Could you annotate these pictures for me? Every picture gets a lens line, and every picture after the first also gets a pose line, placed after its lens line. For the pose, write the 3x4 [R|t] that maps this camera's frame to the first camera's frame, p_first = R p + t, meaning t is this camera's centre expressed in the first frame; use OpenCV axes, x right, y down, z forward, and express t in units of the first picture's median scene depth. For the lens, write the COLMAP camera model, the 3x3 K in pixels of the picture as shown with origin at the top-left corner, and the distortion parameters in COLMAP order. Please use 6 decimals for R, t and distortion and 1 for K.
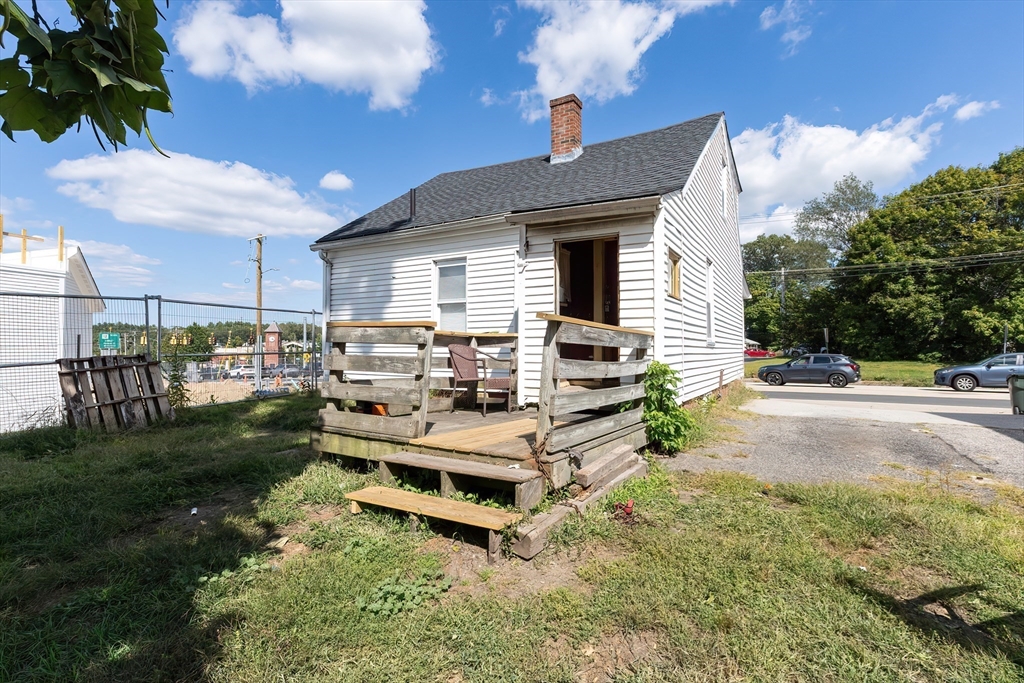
lens RADIAL K [[494.2, 0, 515.1], [0, 494.2, 341.6], [0, 0, 1]] dist [0.000028, 0.005658]
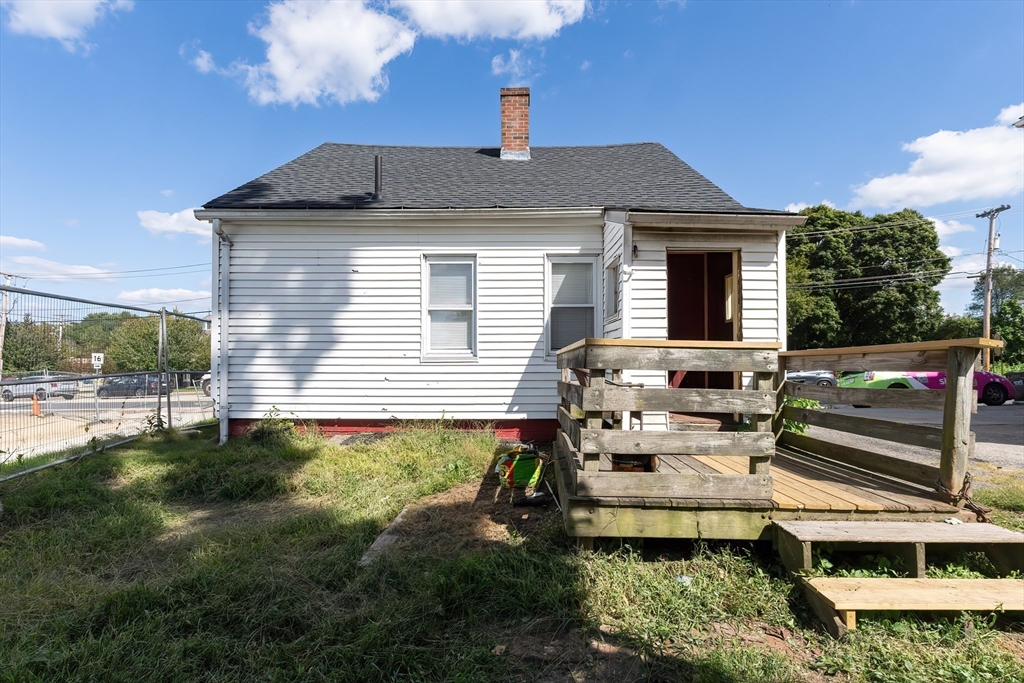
lens RADIAL K [[494.2, 0, 513.5], [0, 494.2, 349.9], [0, 0, 1]] dist [0.000028, 0.005658]
pose [[0.872515, 0.009556, 0.488494, -0.438579], [-0.008024, 0.999954, -0.005229, -0.010986], [-0.488521, 0.000642, 0.872552, 0.263474]]
